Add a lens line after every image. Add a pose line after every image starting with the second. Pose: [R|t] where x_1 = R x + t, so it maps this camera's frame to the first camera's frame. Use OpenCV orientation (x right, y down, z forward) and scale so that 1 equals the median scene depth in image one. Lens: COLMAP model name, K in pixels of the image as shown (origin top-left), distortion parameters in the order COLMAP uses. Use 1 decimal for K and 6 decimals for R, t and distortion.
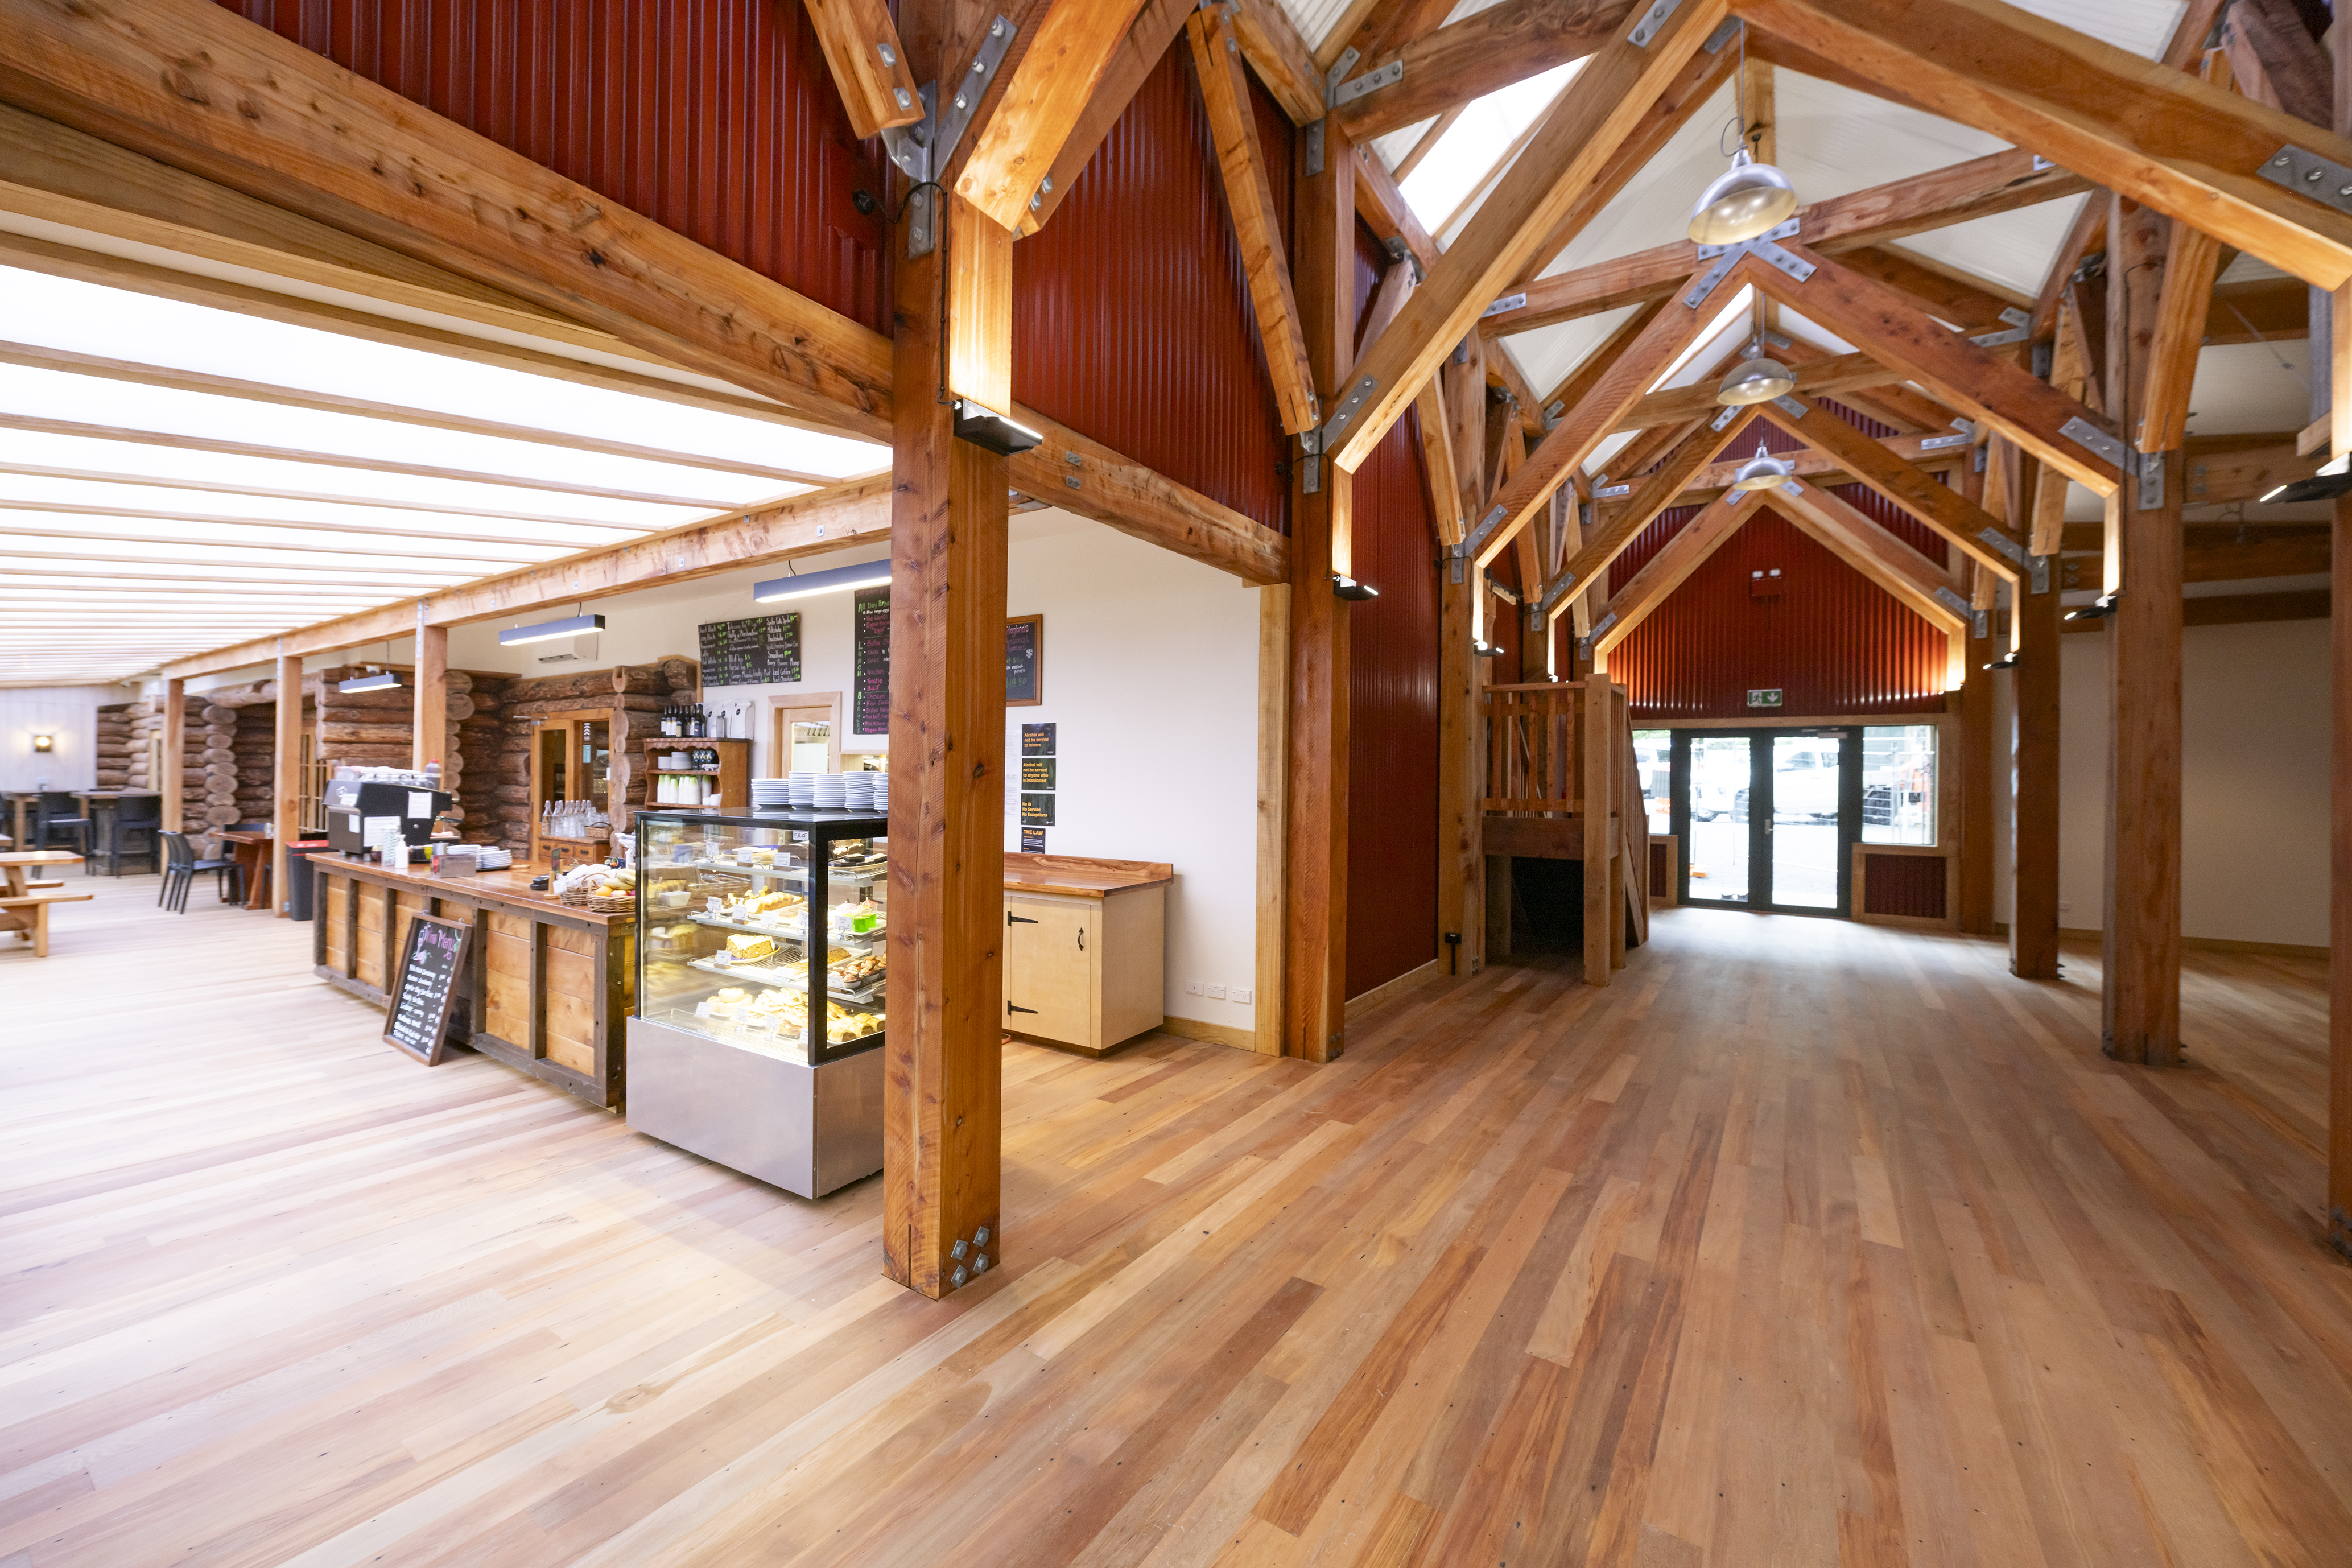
lens RADIAL K [[919.7, 0, 1165.0], [0, 919.7, 771.6], [0, 0, 1]] dist [-0.001342, -0.000206]
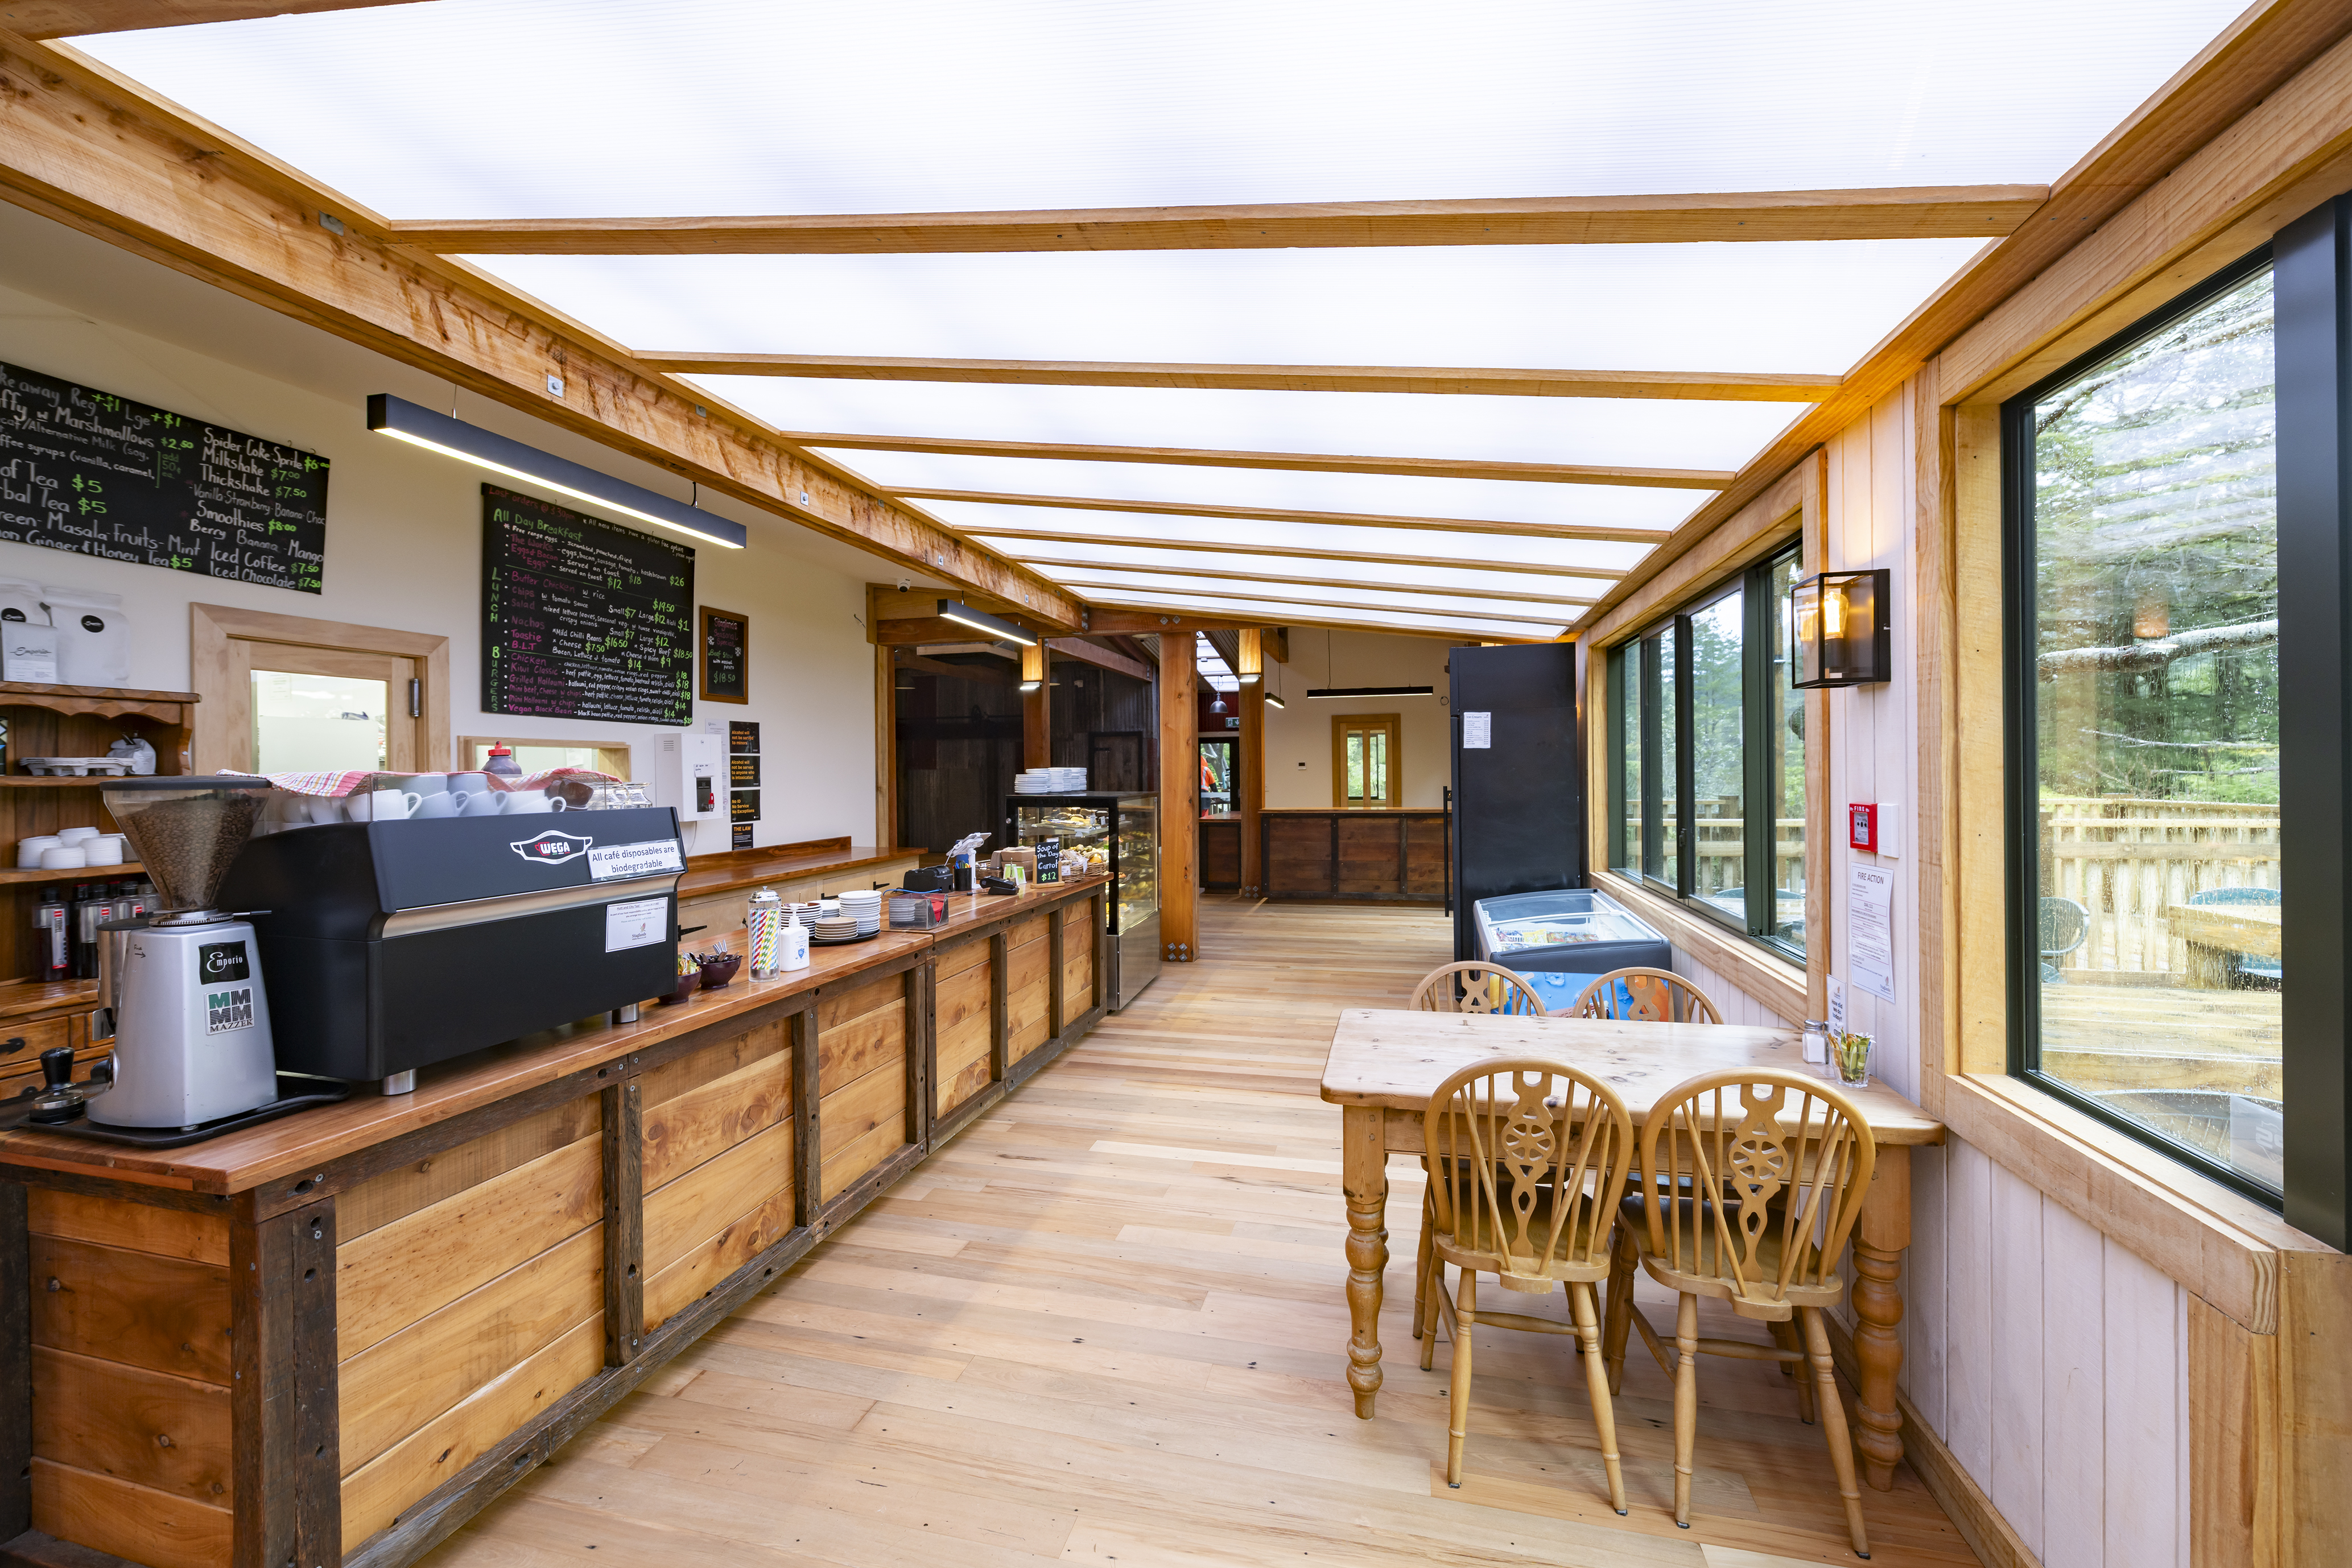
lens RADIAL K [[961.9, 0, 1155.6], [0, 961.9, 775.1], [0, 0, 1]] dist [-0.000162, 0.000074]
pose [[-0.336607, -0.013020, 0.941555, -0.969869], [0.001031, 0.999899, 0.014195, -0.005904], [-0.941645, 0.005749, -0.336559, 0.691632]]
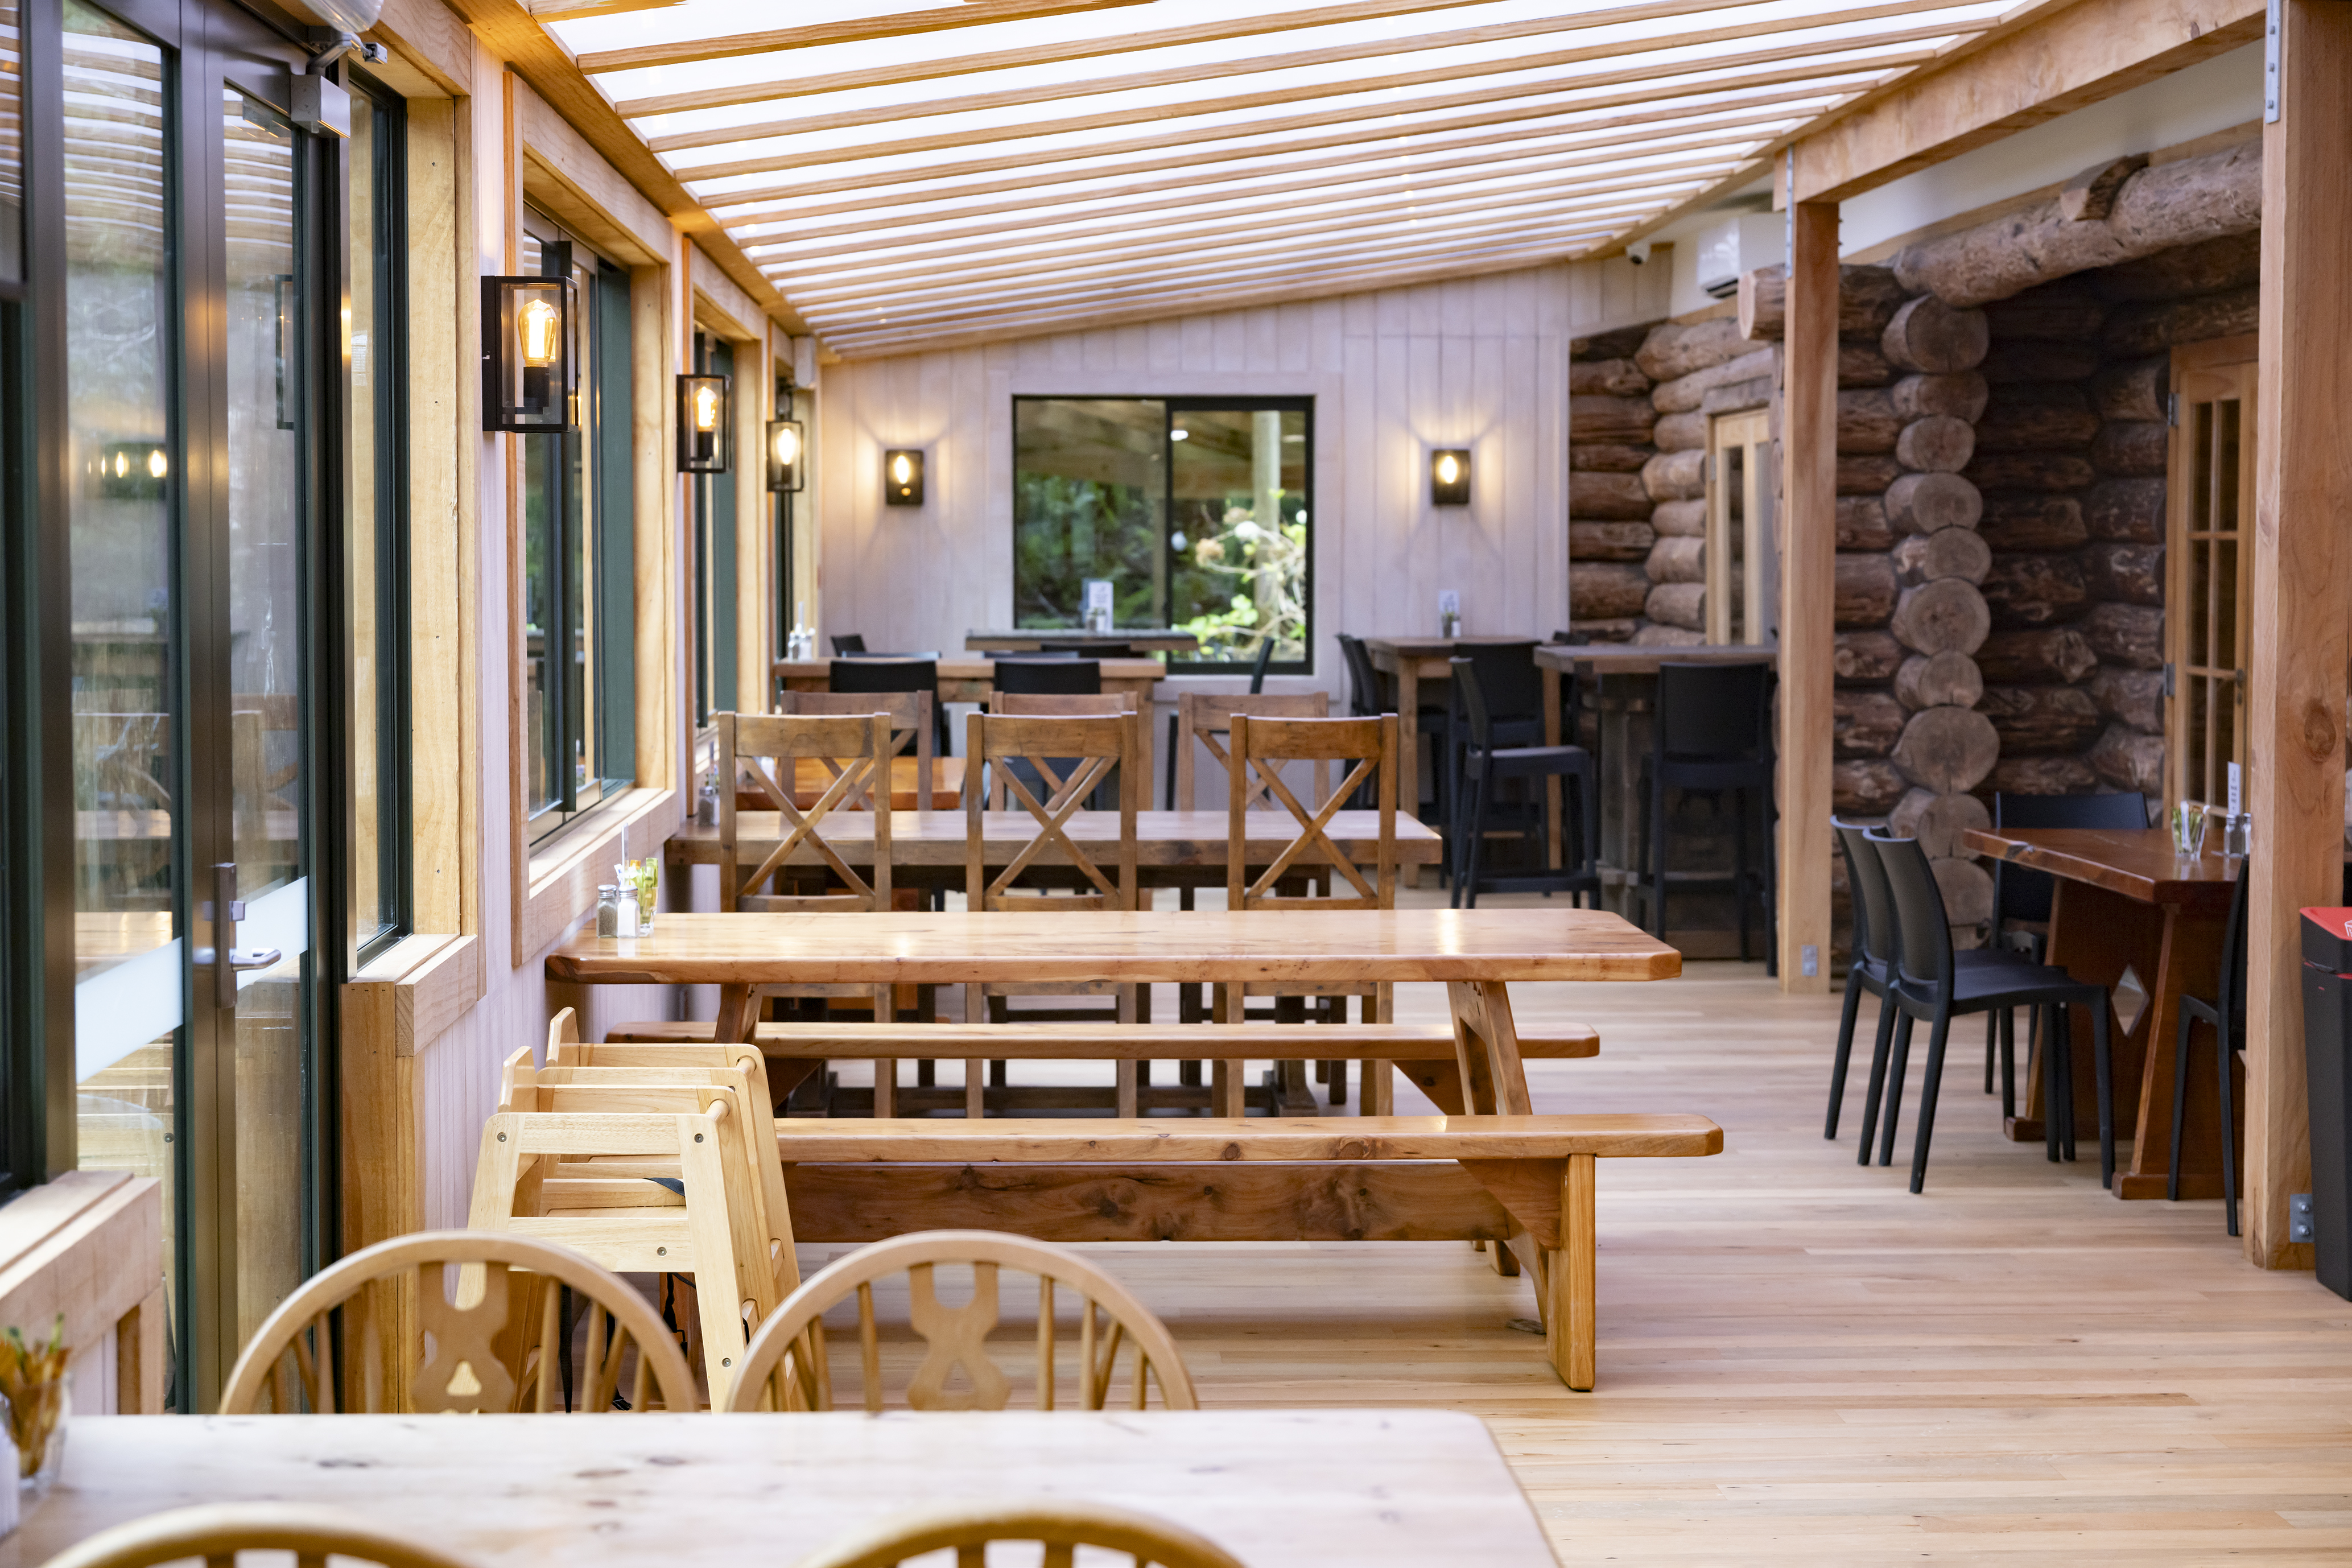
lens RADIAL K [[4116.3, 0, 1176.0], [0, 4116.3, 784.0], [0, 0, 1]] dist [0.012281, 0.029986]
pose [[0.594553, 0.033386, -0.803363, -0.417663], [0.013043, 0.998606, 0.051153, -0.002033], [0.803951, -0.040891, 0.593289, 0.285254]]
